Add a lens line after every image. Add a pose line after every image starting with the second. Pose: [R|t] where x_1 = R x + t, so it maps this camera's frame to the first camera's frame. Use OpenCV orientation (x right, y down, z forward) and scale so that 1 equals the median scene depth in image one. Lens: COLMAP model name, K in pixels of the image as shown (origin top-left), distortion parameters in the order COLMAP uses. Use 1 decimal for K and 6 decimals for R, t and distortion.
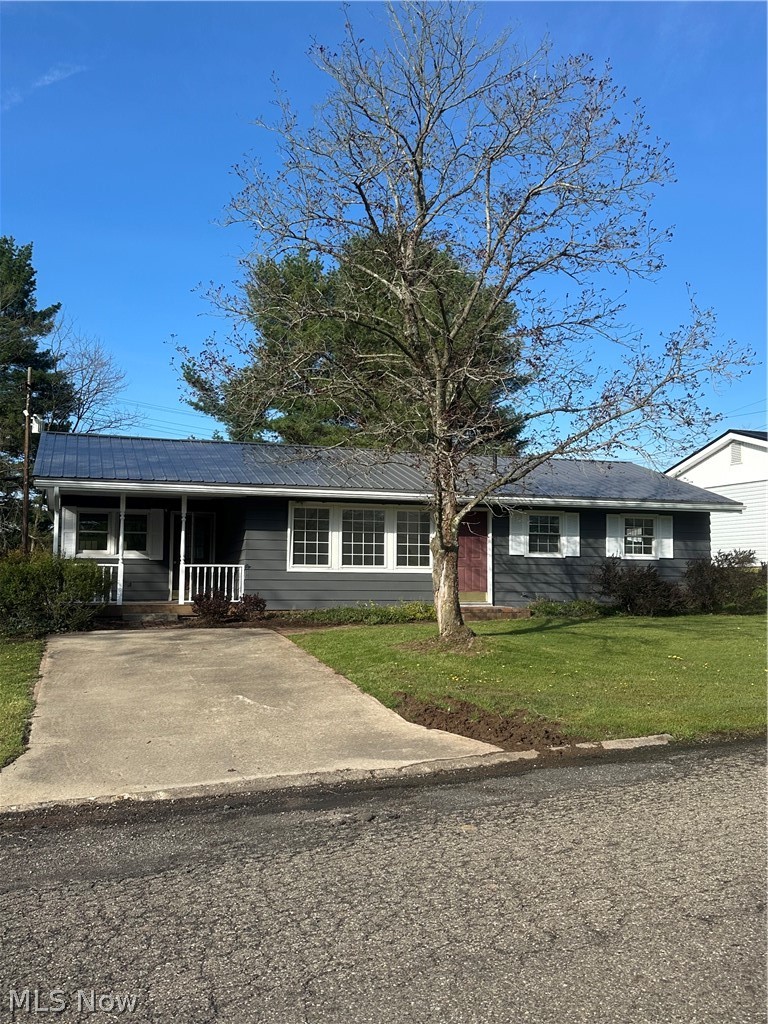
lens RADIAL K [[926.2, 0, 384.0], [0, 926.2, 512.0], [0, 0, 1]] dist [0.165949, -0.003229]
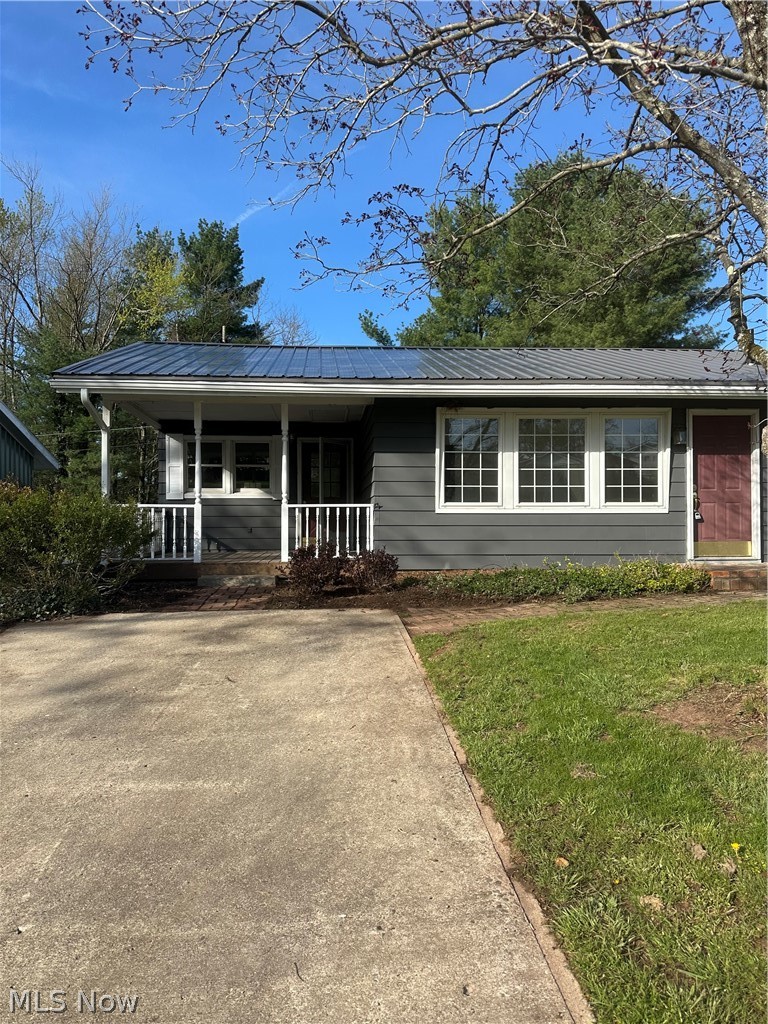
lens RADIAL K [[696.0, 0, 384.0], [0, 696.0, 512.0], [0, 0, 1]] dist [0.050747, -0.000584]
pose [[0.973033, -0.012241, -0.230340, -0.024814], [0.027122, 0.997735, 0.061550, 0.031190], [0.229064, -0.066137, 0.971162, 0.499261]]
